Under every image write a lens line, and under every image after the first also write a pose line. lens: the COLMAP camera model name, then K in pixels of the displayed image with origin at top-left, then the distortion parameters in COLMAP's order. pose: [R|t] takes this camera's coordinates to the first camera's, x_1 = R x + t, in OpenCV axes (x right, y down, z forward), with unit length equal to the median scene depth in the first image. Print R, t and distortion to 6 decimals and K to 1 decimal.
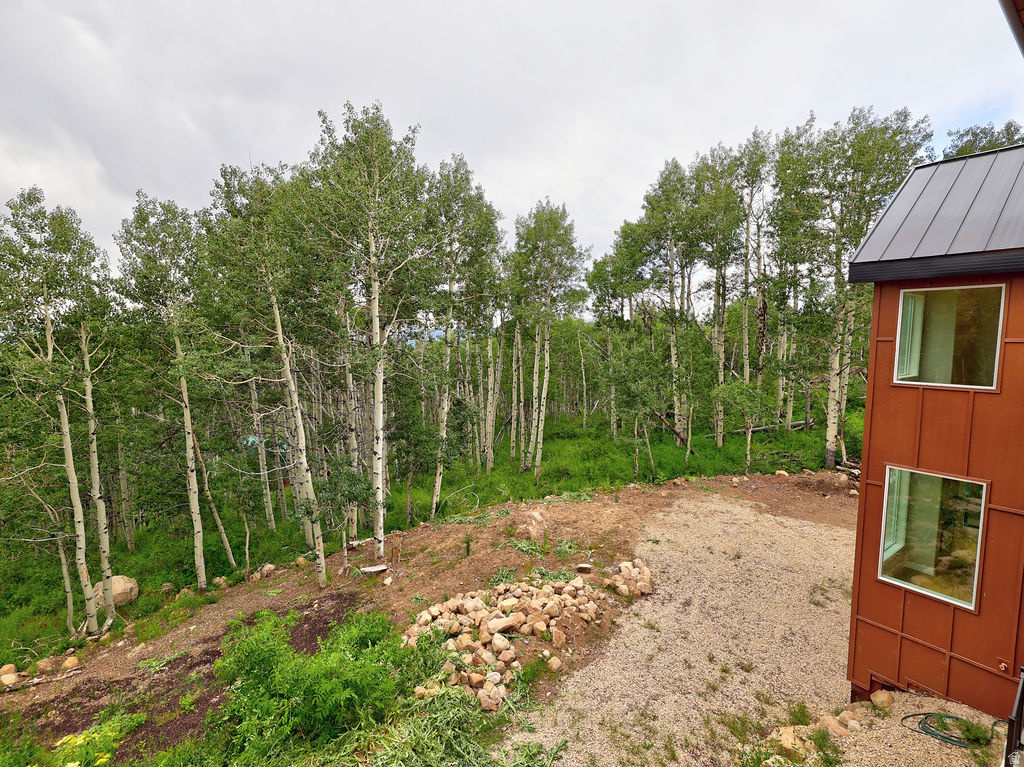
lens RADIAL K [[490.8, 0, 510.7], [0, 490.8, 377.3], [0, 0, 1]] dist [-0.000471, 0.000721]
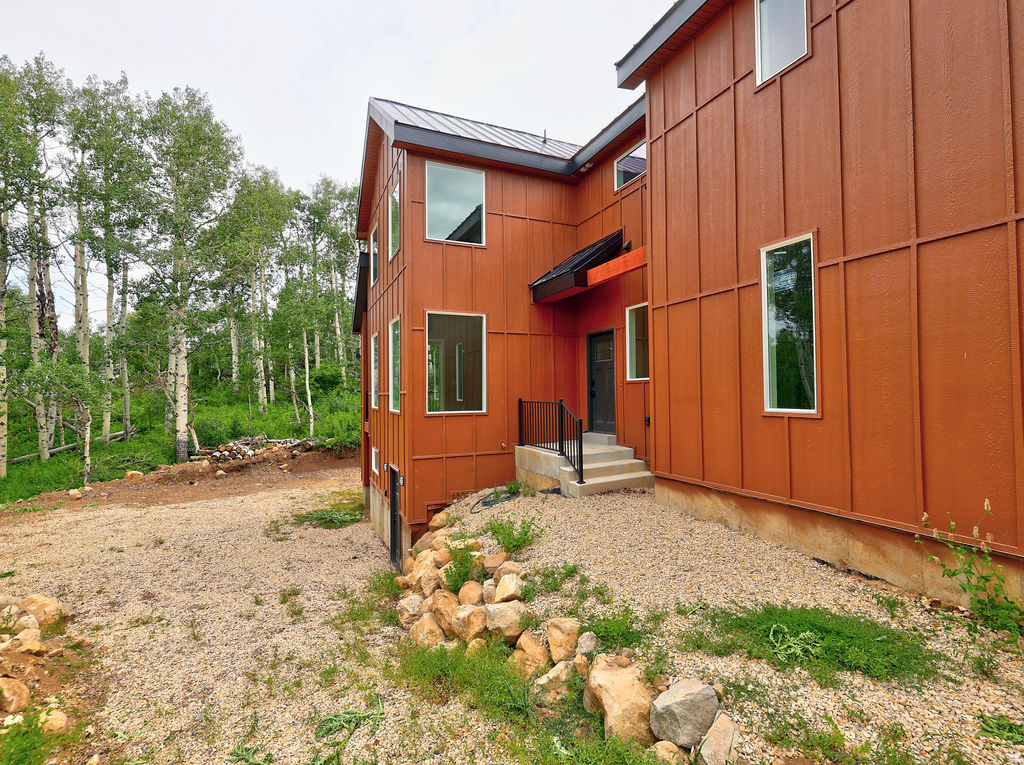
lens RADIAL K [[490.8, 0, 512.6], [0, 490.8, 383.5], [0, 0, 1]] dist [-0.000471, 0.000721]
pose [[0.231340, 0.011378, 0.972806, -0.092836], [0.096906, 0.994689, -0.034678, 0.128744], [-0.968035, 0.102294, 0.229009, 0.178736]]
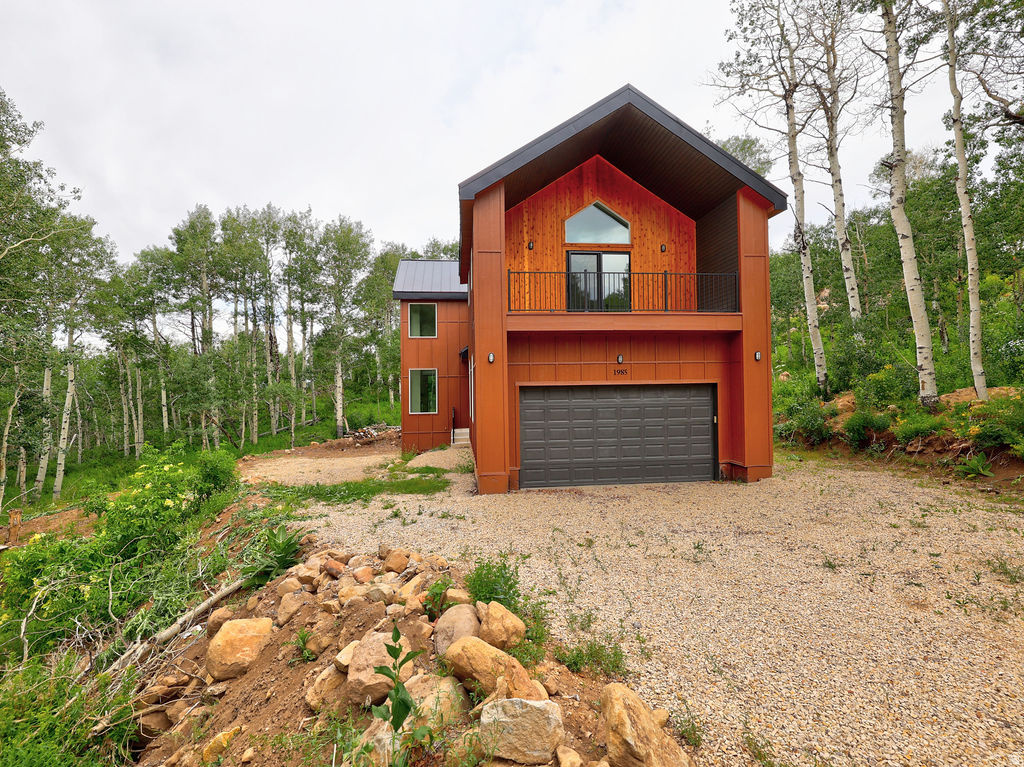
lens RADIAL K [[490.8, 0, 505.8], [0, 490.8, 380.8], [0, 0, 1]] dist [-0.000471, 0.000721]
pose [[0.520180, 0.003634, 0.854049, -0.374089], [0.090344, 0.994146, -0.059256, 0.141667], [-0.849265, 0.107982, 0.516807, -0.237906]]
